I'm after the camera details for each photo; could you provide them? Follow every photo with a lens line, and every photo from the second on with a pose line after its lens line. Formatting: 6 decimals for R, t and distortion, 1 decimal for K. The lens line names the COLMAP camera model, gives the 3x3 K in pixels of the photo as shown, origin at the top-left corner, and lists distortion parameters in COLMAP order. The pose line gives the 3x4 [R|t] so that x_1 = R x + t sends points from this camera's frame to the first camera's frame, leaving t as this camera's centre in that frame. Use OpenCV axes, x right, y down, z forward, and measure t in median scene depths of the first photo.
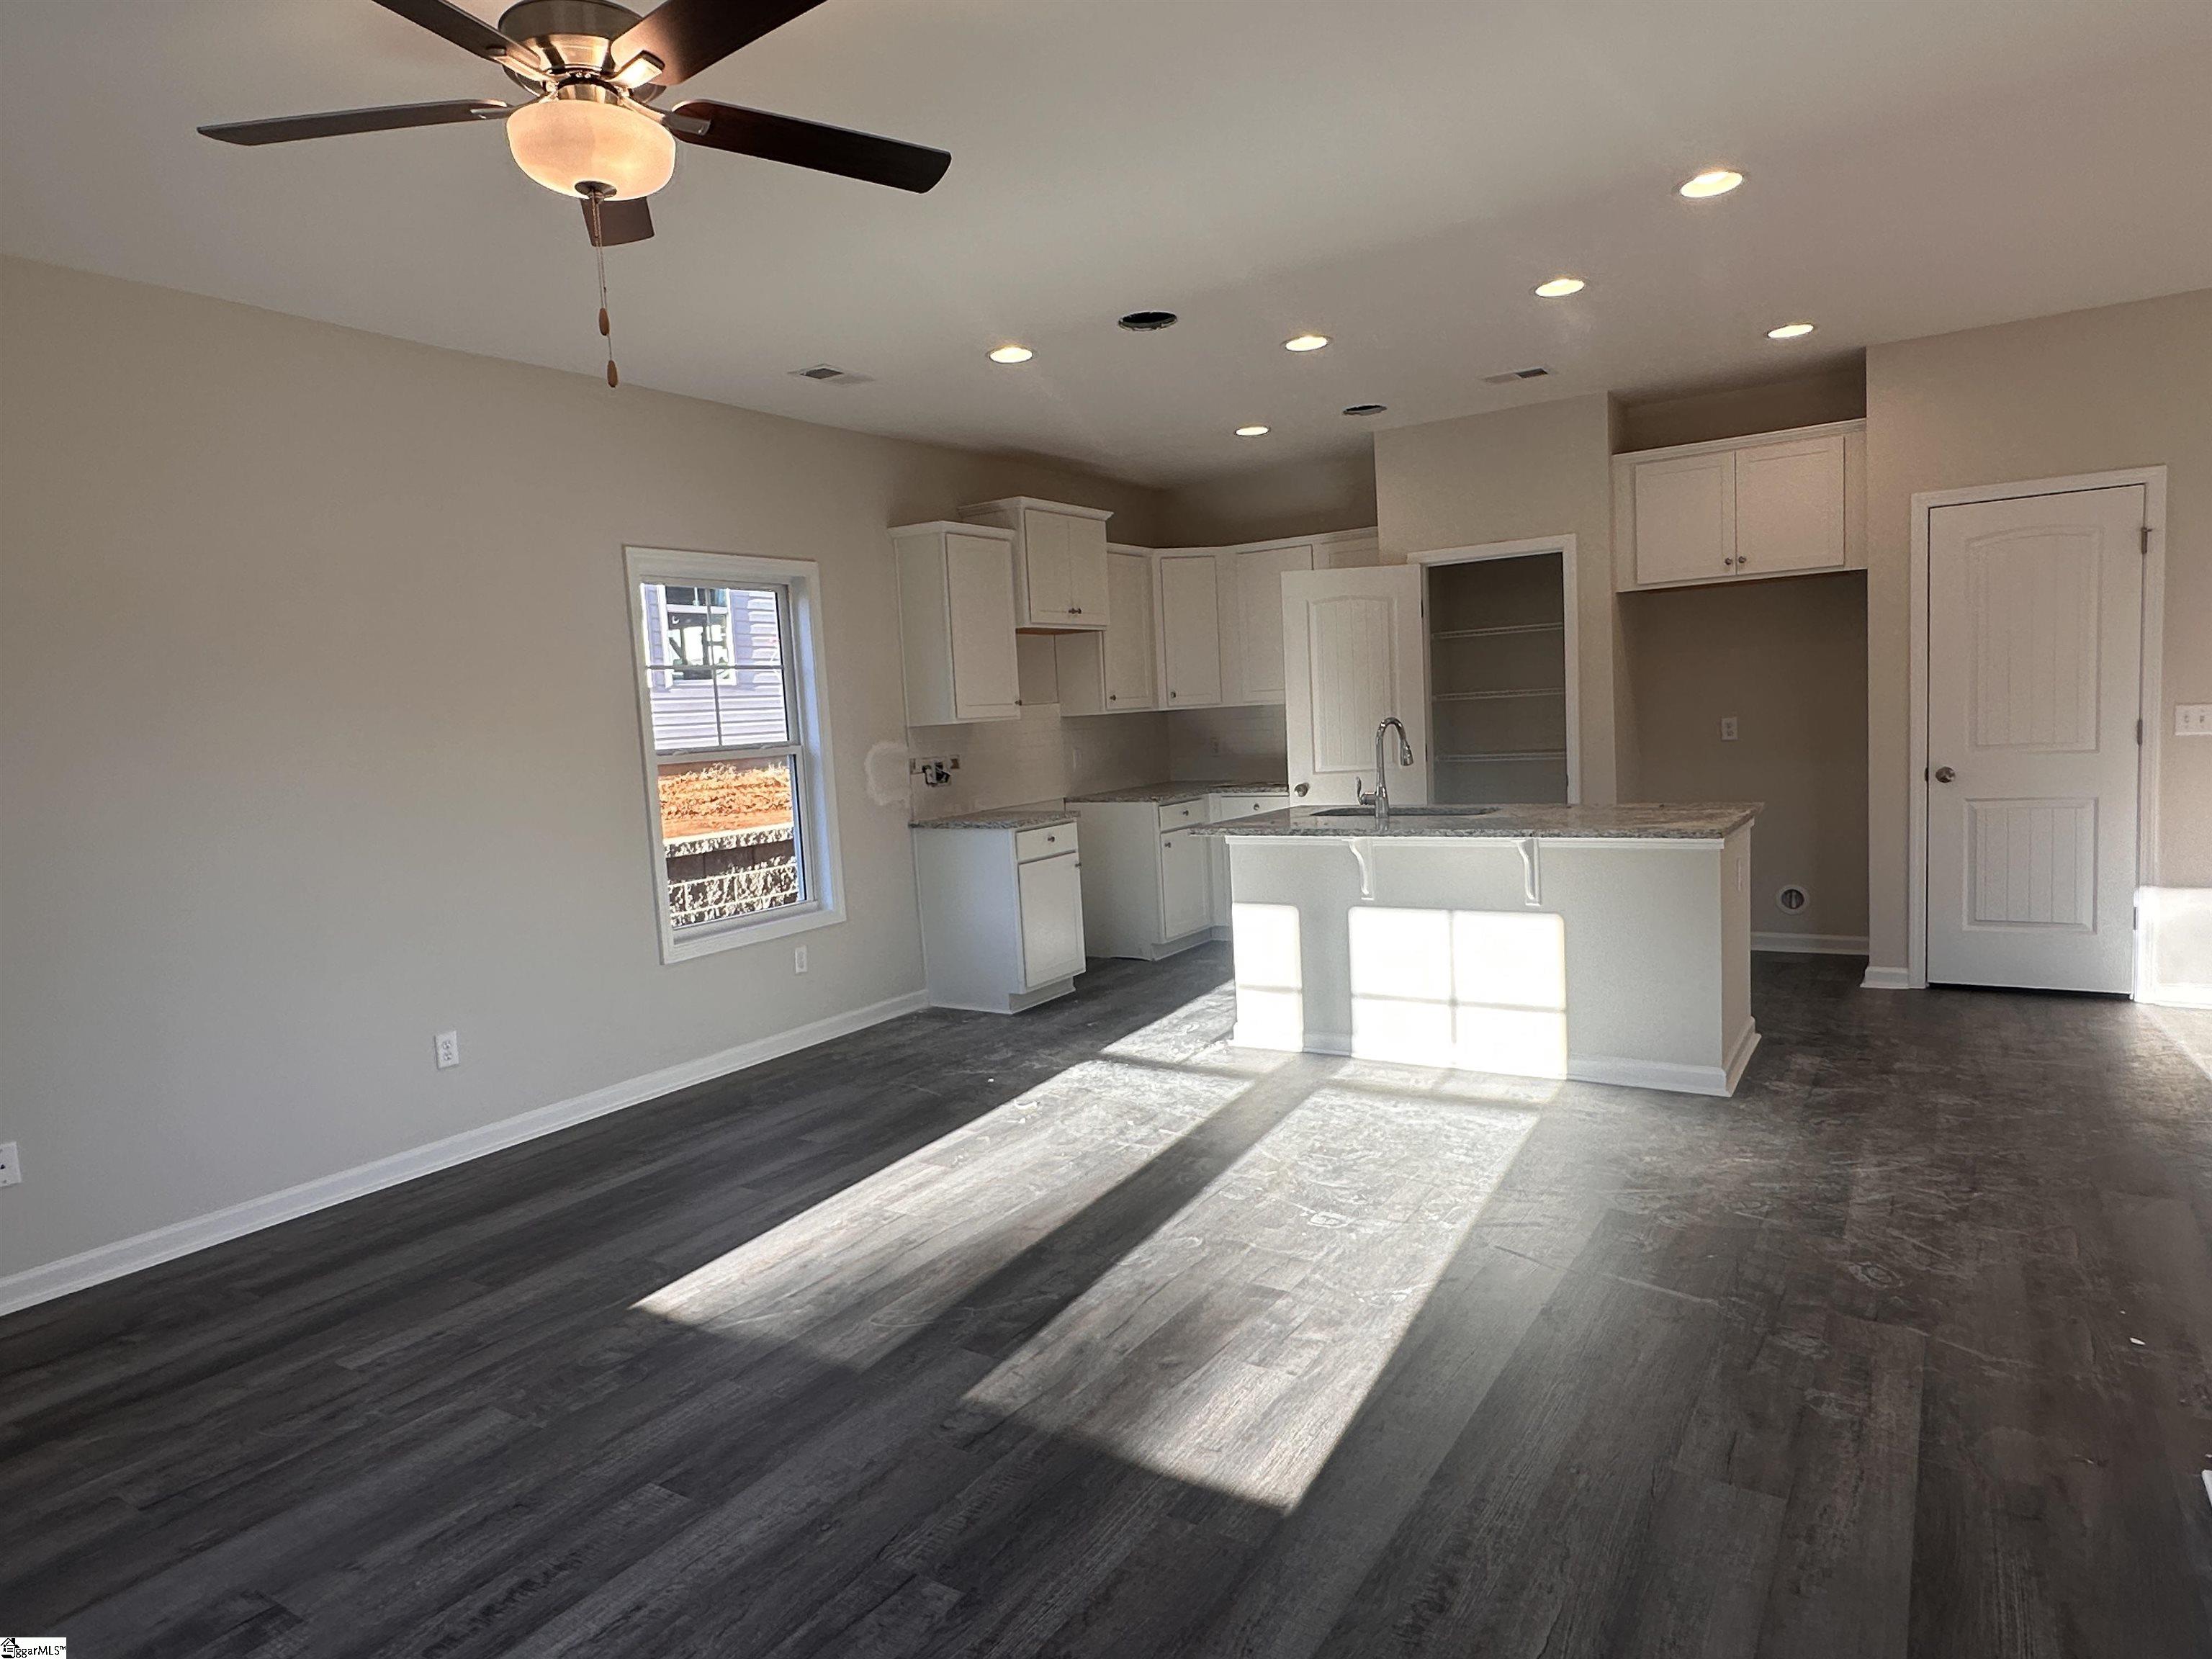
lens RADIAL K [[1313.2, 0, 1106.0], [0, 1313.2, 829.5], [0, 0, 1]] dist [-0.003279, -0.000219]
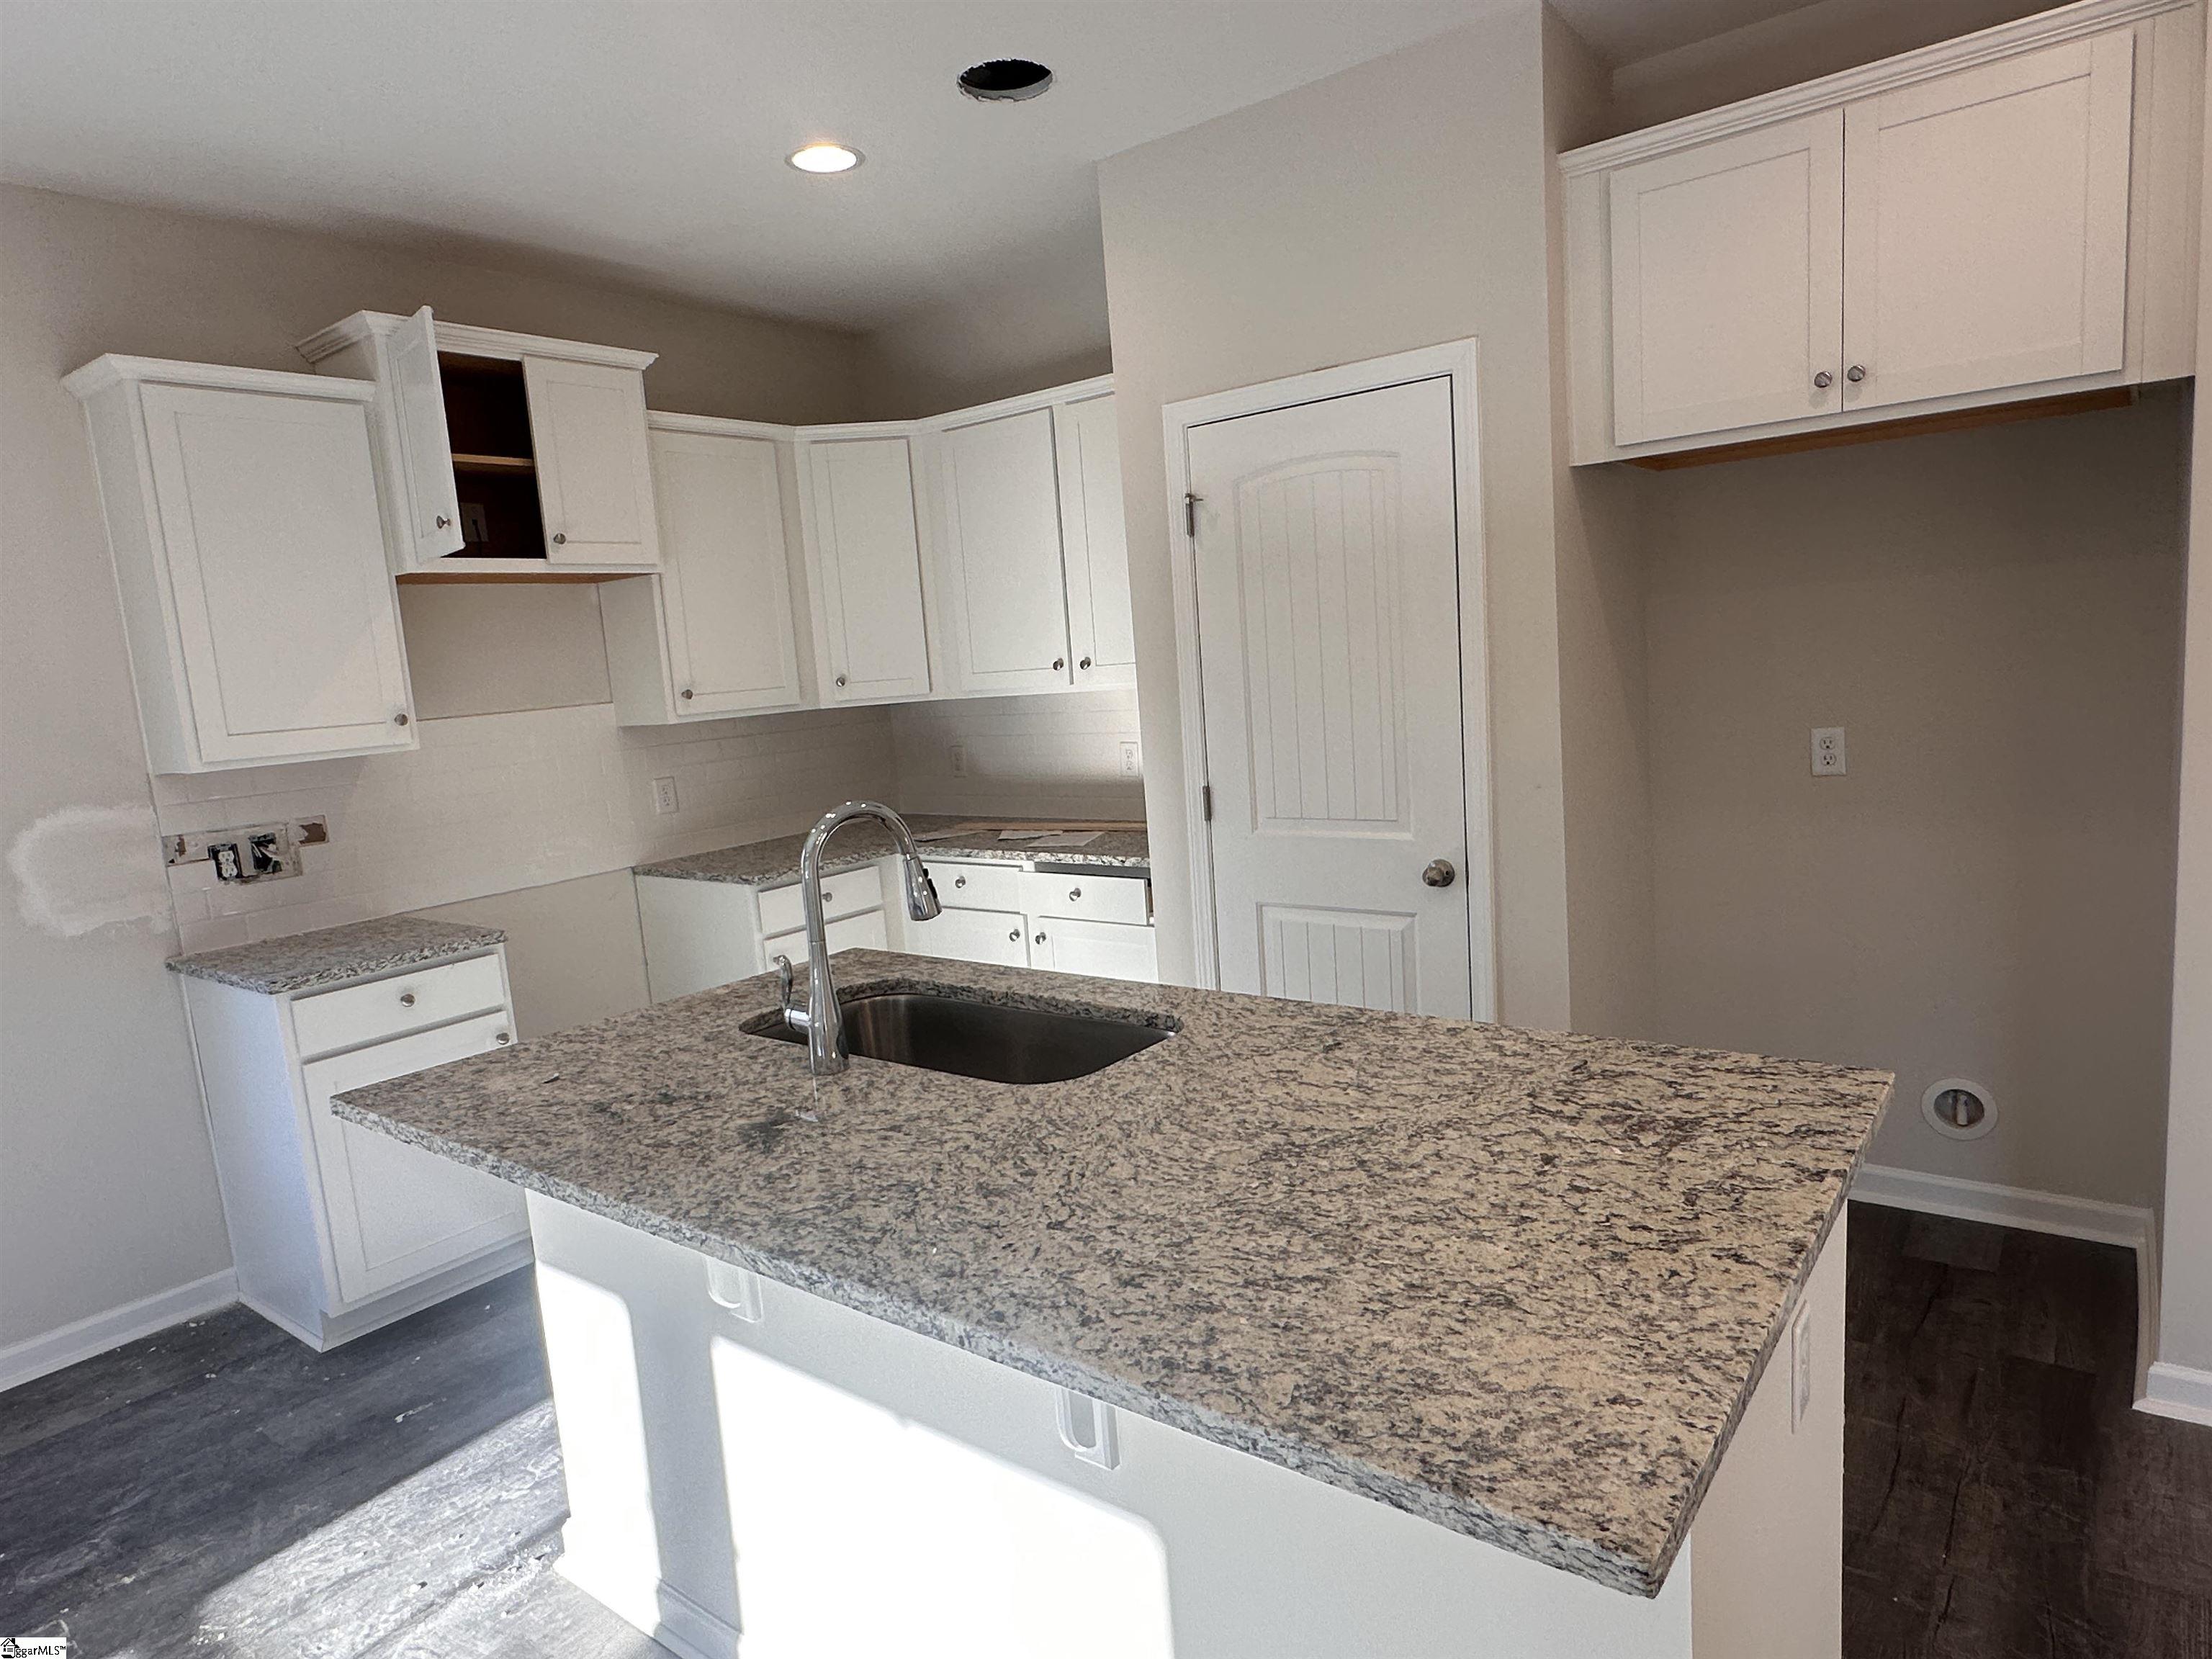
lens RADIAL K [[1311.2, 0, 1102.3], [0, 1311.2, 835.4], [0, 0, 1]] dist [-0.002501, 0.001498]
pose [[0.996360, -0.006308, -0.085014, 0.319597], [0.010871, 0.998518, 0.053327, -0.095038], [0.084552, -0.054057, 0.994952, 0.634847]]
